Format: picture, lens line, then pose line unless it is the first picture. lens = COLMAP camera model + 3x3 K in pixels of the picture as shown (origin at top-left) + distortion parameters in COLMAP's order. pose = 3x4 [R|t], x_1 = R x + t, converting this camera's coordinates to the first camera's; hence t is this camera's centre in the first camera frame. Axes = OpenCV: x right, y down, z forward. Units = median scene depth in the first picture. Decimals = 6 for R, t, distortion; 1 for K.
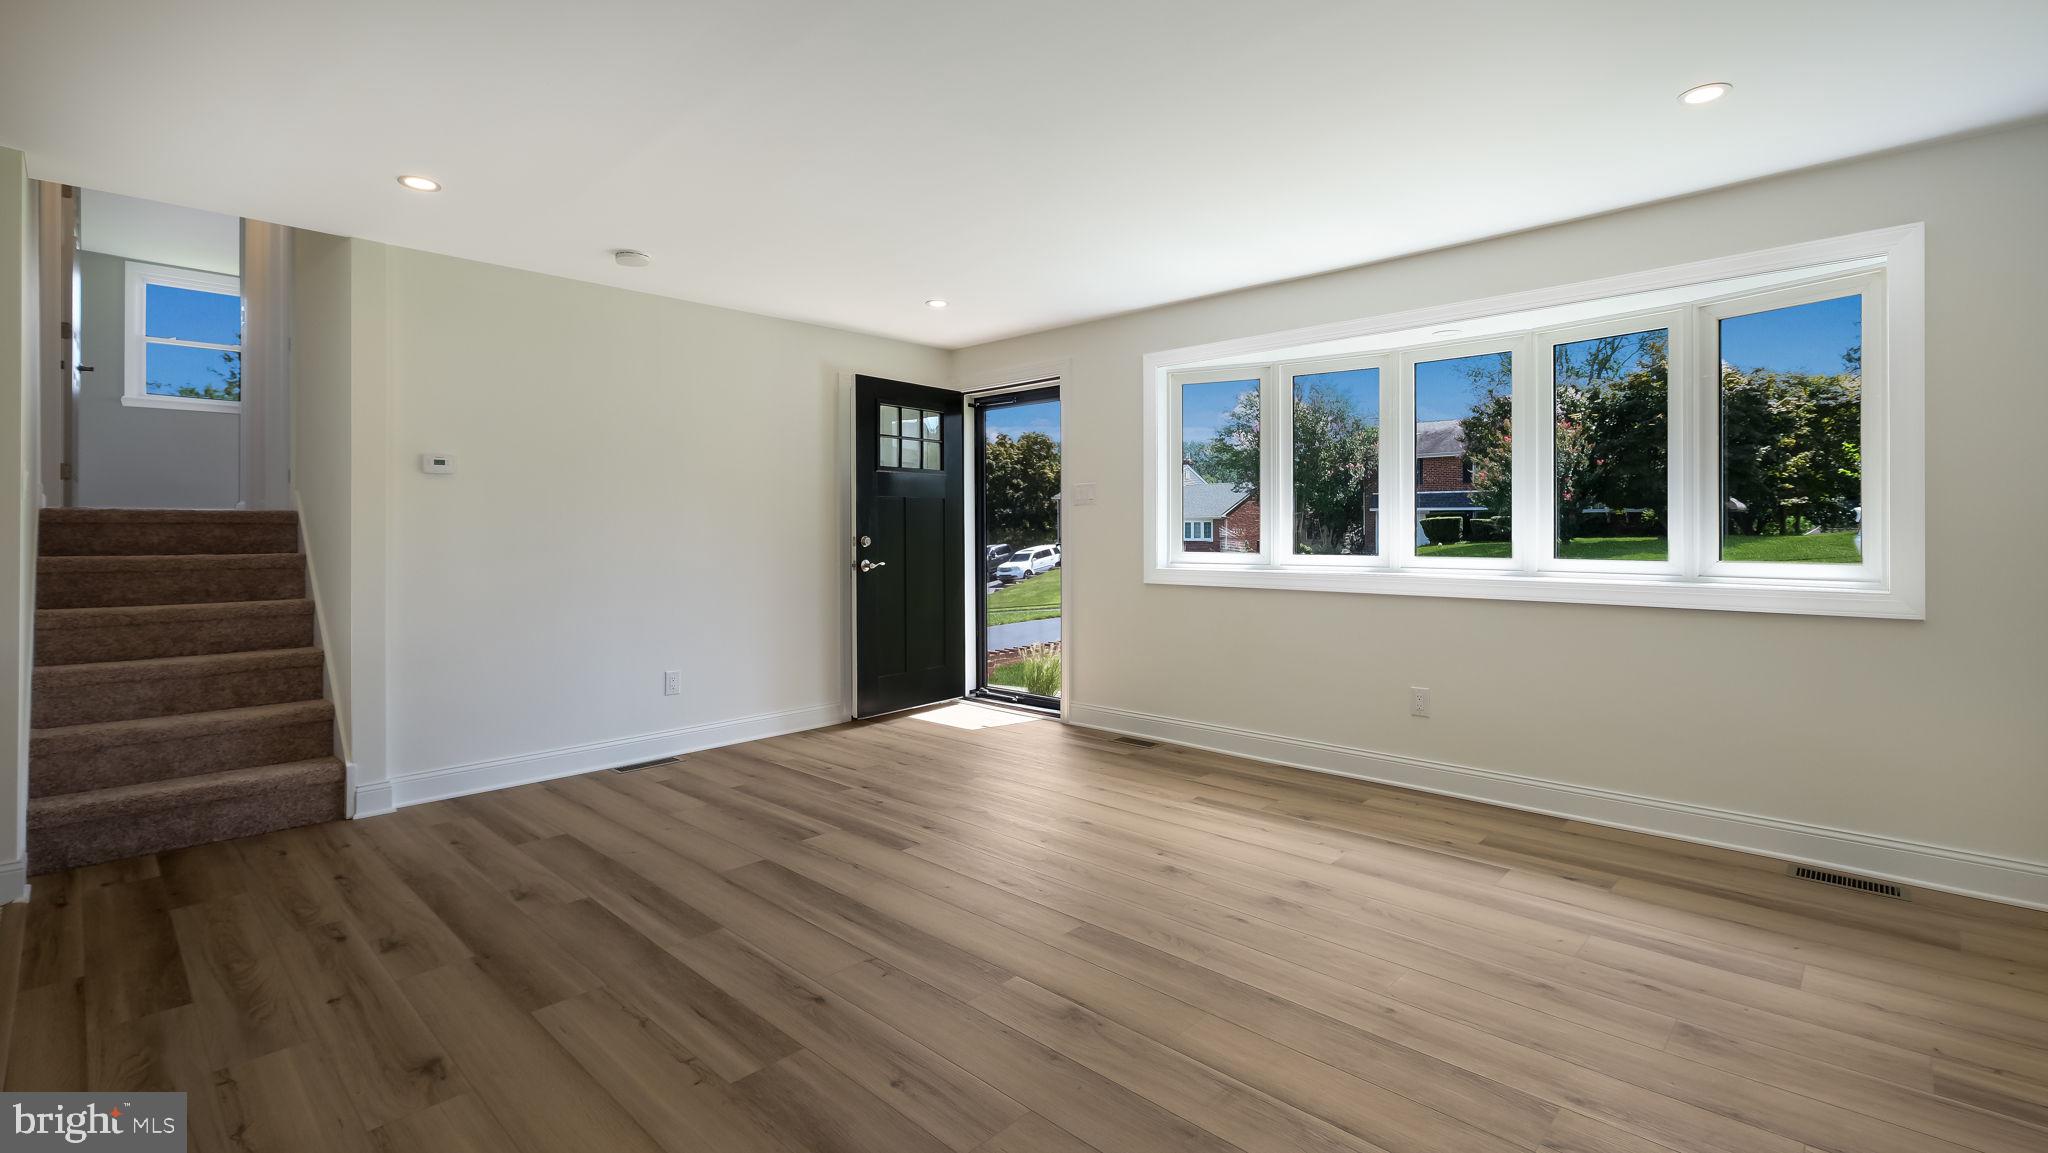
lens RADIAL K [[907.0, 0, 1030.4], [0, 907.0, 544.6], [0, 0, 1]] dist [0.000301, 0.001292]
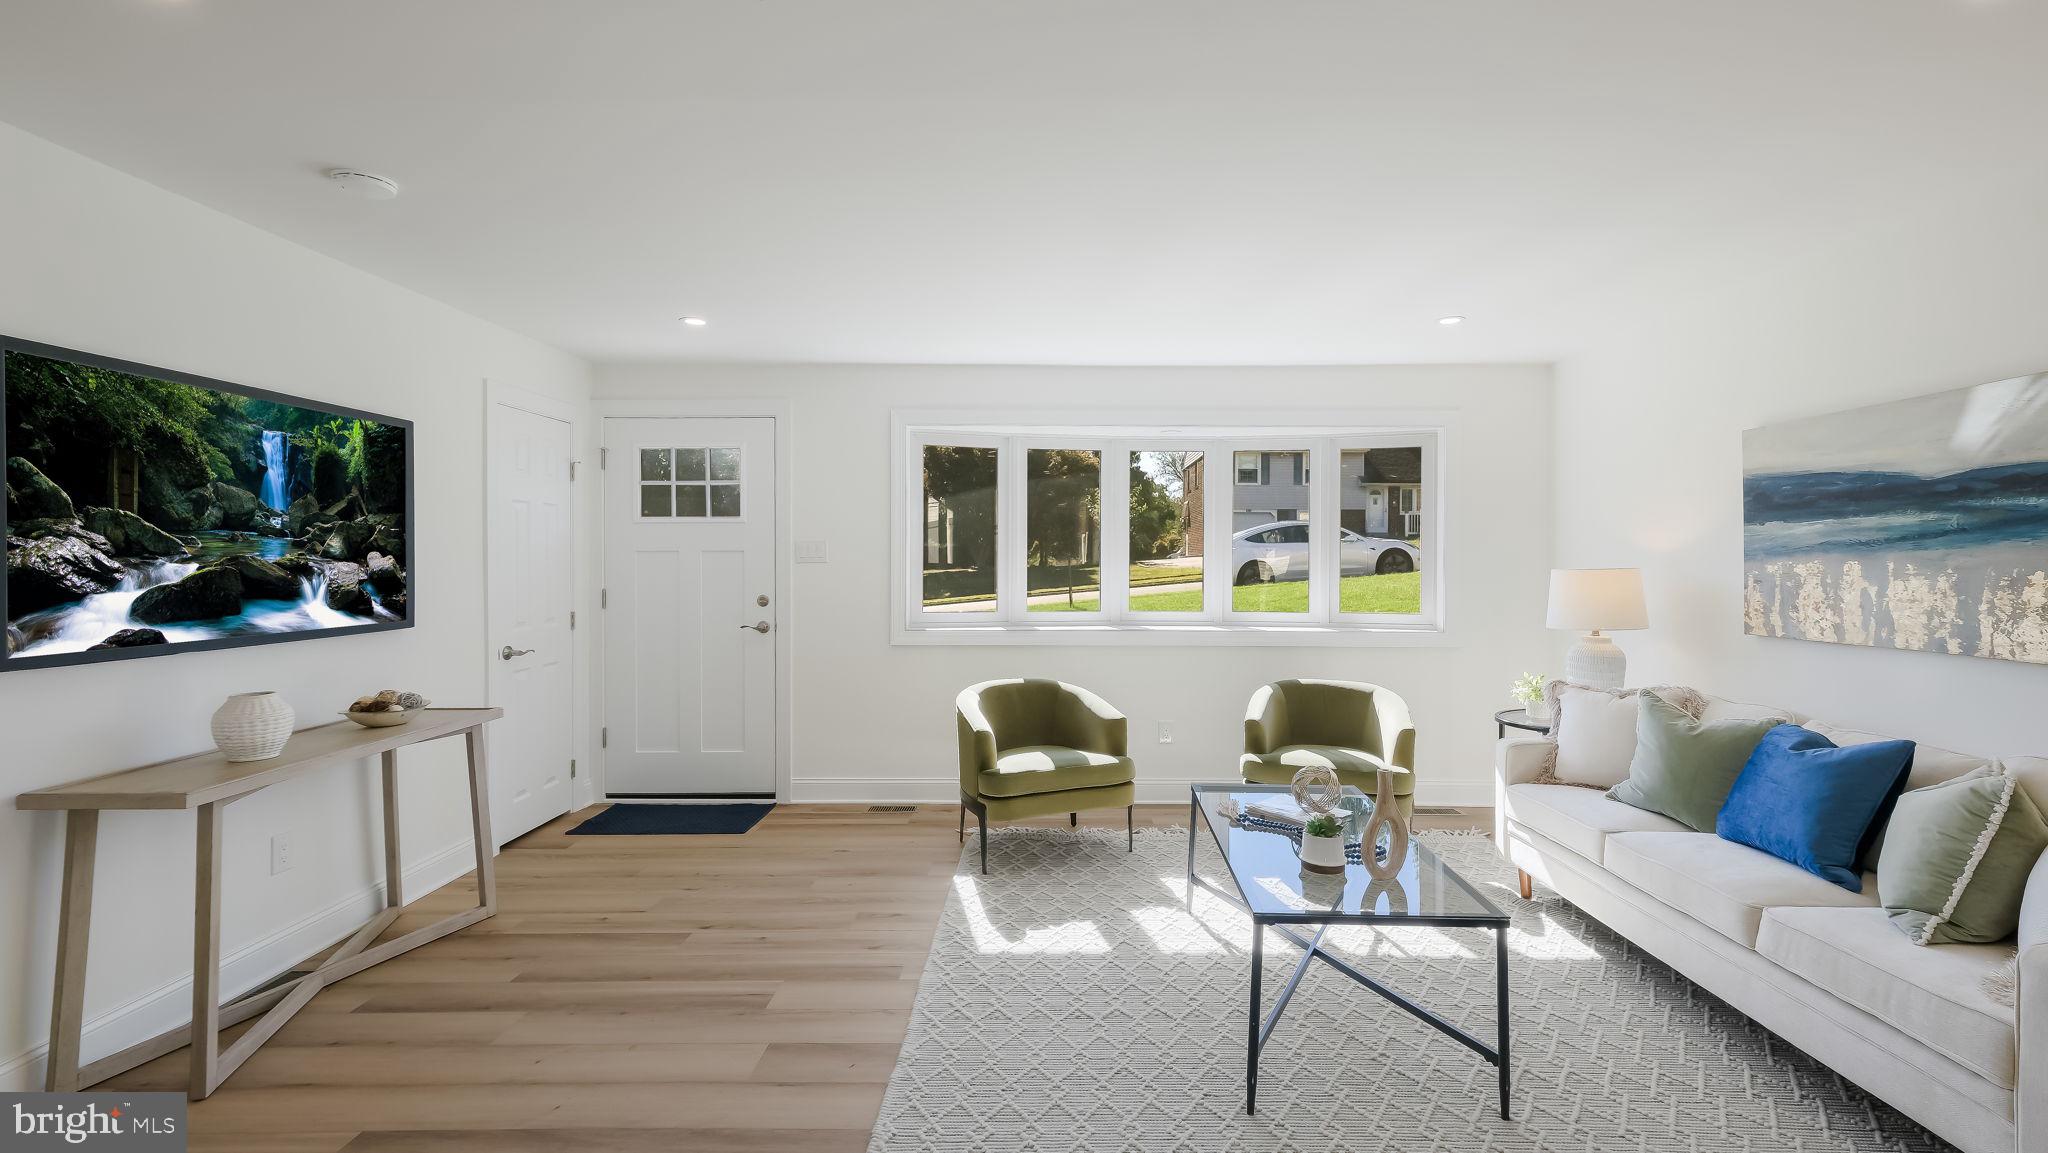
lens RADIAL K [[917.3, 0, 1024.0], [0, 917.3, 576.5], [0, 0, 1]] dist [-0.002228, 0.000425]
pose [[0.724084, -0.012935, 0.689590, -0.618652], [0.005282, 0.999899, 0.013209, -0.059365], [-0.689691, -0.005922, 0.724079, 0.258565]]
